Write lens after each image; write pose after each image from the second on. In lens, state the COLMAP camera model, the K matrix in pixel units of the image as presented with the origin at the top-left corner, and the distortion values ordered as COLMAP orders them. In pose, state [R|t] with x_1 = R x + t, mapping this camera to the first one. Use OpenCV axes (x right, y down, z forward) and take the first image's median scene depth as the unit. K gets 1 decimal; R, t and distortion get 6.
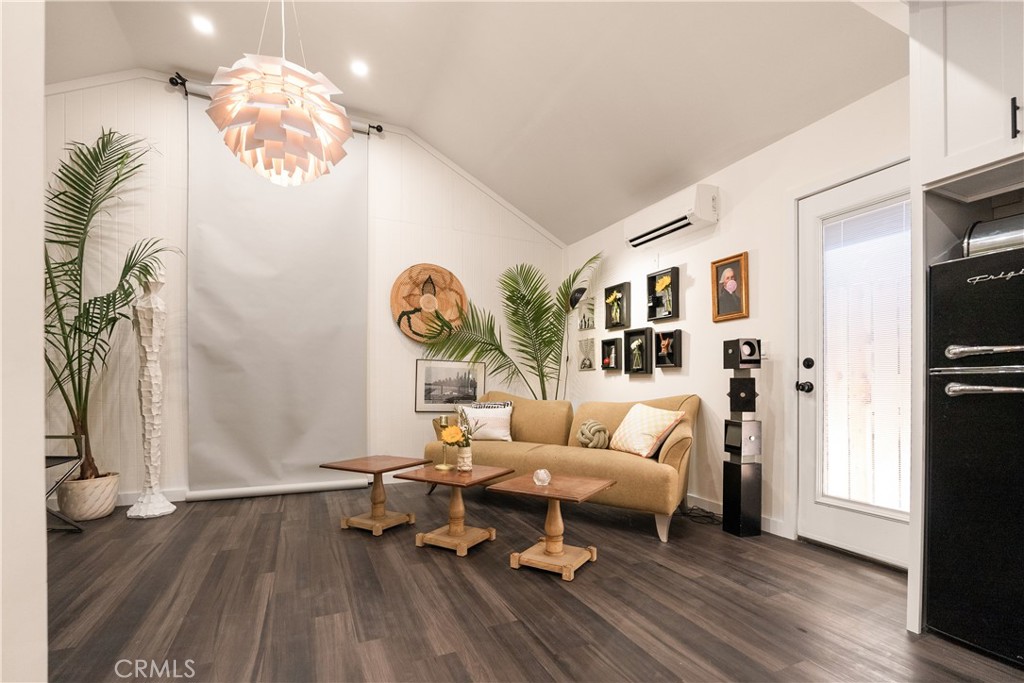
lens RADIAL K [[459.5, 0, 514.6], [0, 459.5, 386.1], [0, 0, 1]] dist [-0.009174, 0.001141]
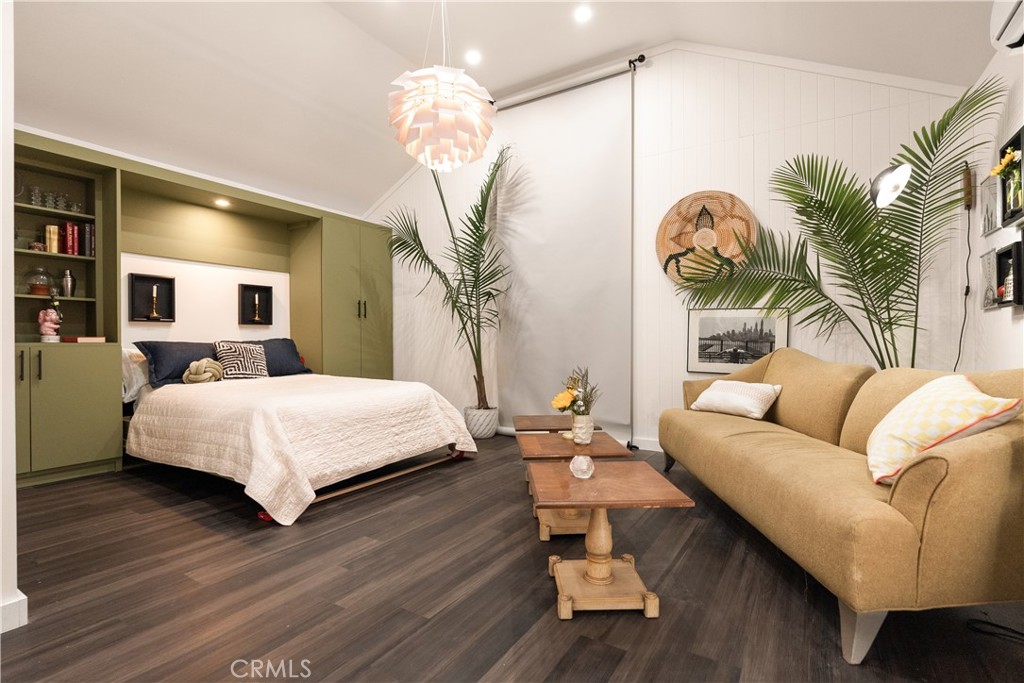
lens RADIAL K [[474.6, 0, 517.0], [0, 474.6, 340.9], [0, 0, 1]] dist [-0.009627, 0.000316]
pose [[0.554353, -0.006136, -0.832259, 0.333009], [0.005637, 0.999978, -0.003618, 0.000536], [0.832263, -0.002686, 0.554375, 0.262663]]
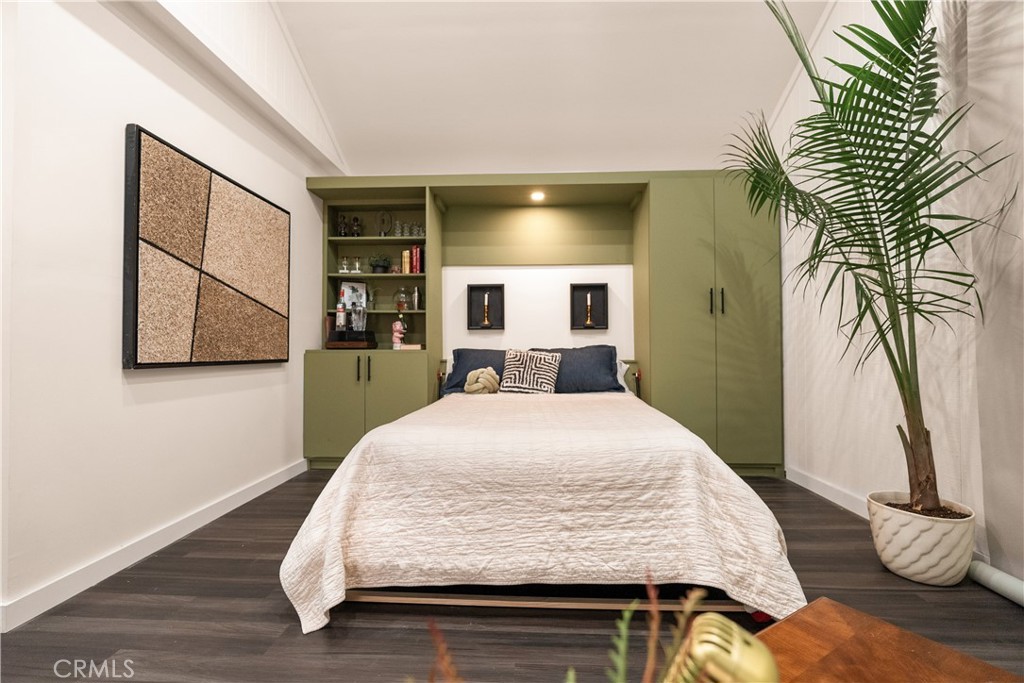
lens RADIAL K [[459.5, 0, 511.3], [0, 459.5, 342.1], [0, 0, 1]] dist [-0.009174, 0.001141]
pose [[-0.456153, -0.022646, -0.889613, -0.044072], [-0.001566, 0.999695, -0.024645, 0.002888], [0.889900, -0.009849, -0.456050, 0.651645]]
